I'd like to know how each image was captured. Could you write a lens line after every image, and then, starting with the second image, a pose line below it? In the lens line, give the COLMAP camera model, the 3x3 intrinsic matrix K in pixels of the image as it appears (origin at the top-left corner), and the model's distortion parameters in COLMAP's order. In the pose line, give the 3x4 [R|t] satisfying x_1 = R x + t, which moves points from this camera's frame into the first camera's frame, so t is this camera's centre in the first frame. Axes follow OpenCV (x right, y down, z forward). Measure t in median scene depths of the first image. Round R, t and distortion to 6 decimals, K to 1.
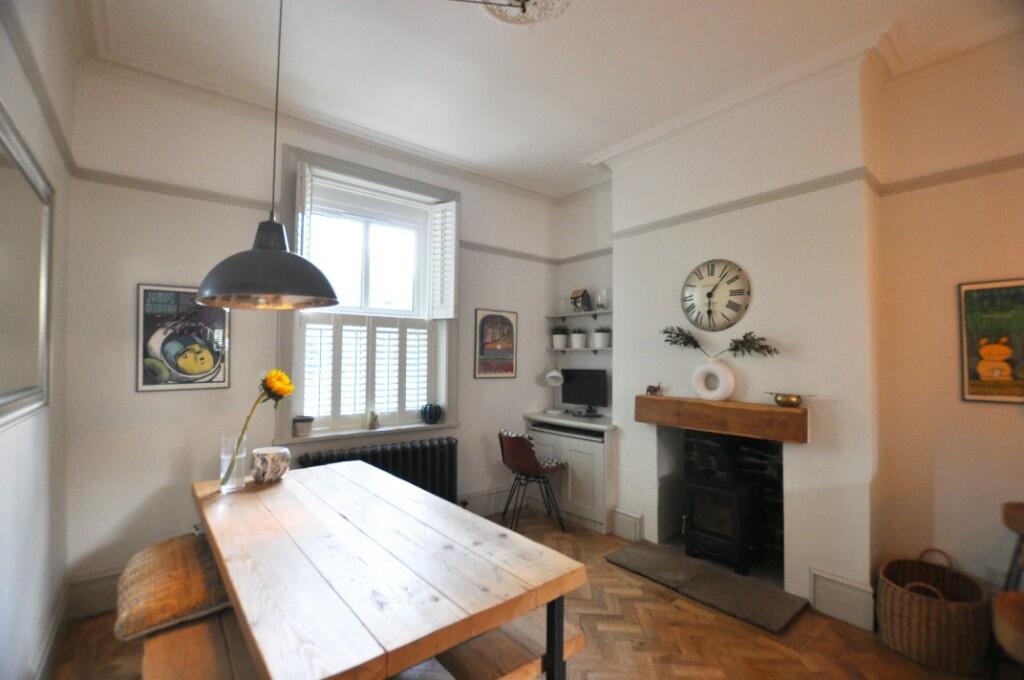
lens RADIAL K [[447.0, 0, 511.6], [0, 447.0, 342.9], [0, 0, 1]] dist [-0.030006, 0.000247]
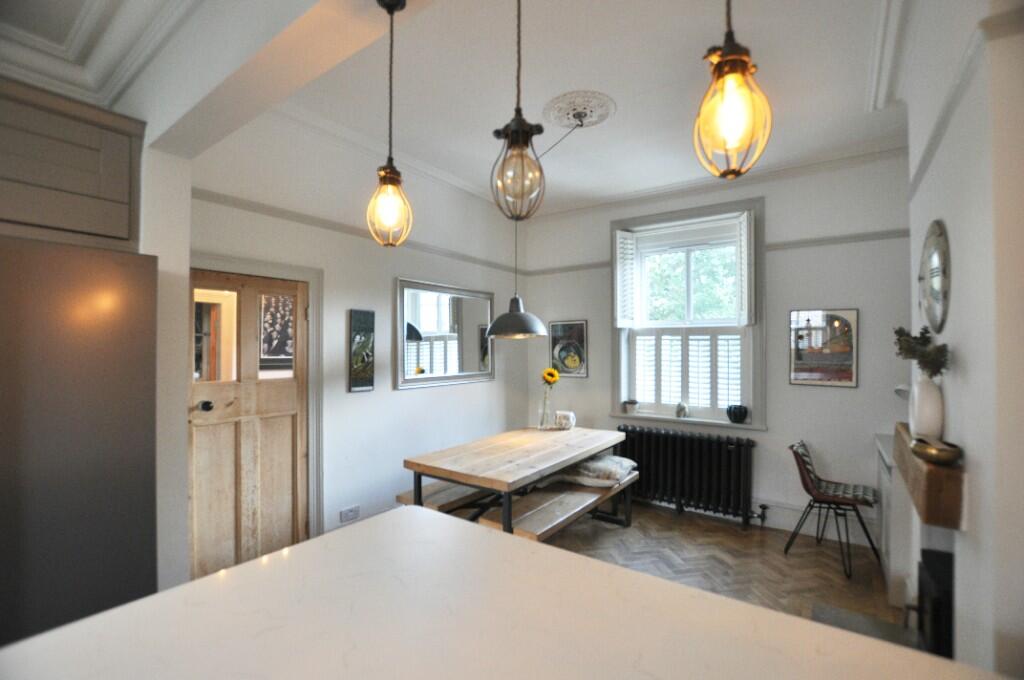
lens RADIAL K [[447.0, 0, 506.3], [0, 447.0, 346.5], [0, 0, 1]] dist [-0.030006, 0.000247]
pose [[0.238683, -0.012005, -0.971023, 0.729335], [0.026613, 0.999629, -0.005817, -0.012052], [0.970733, -0.024453, 0.238914, 0.207424]]
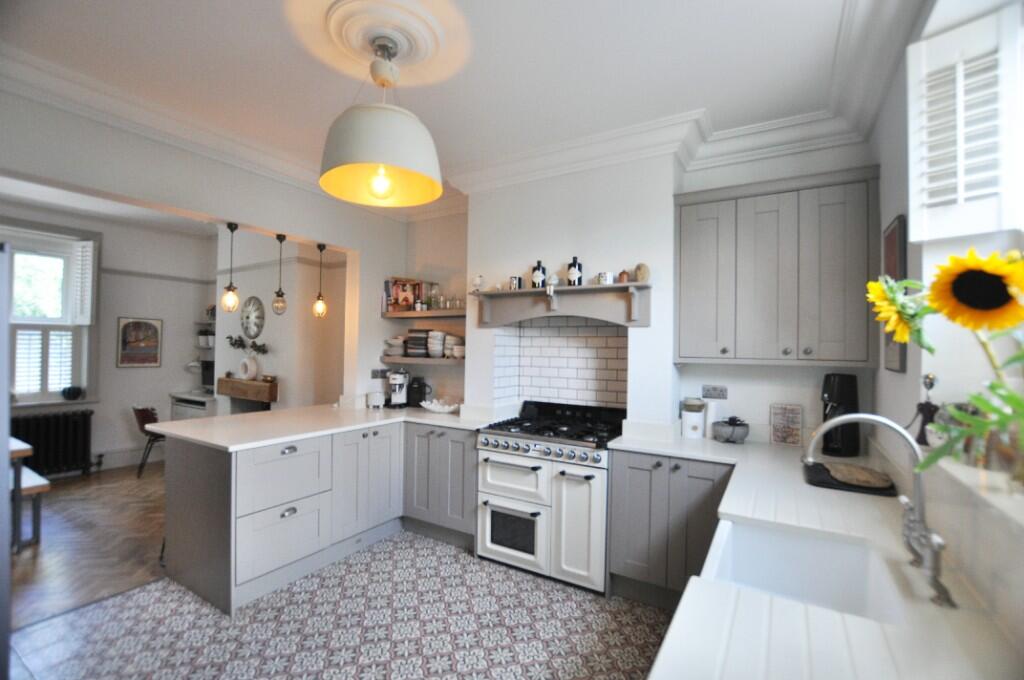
lens RADIAL K [[447.0, 0, 511.6], [0, 447.0, 340.8], [0, 0, 1]] dist [-0.030006, 0.000247]
pose [[0.939319, 0.013621, 0.342774, 0.642861], [-0.020273, 0.999669, 0.015830, -0.053037], [-0.342445, -0.021819, 0.939285, -0.732963]]
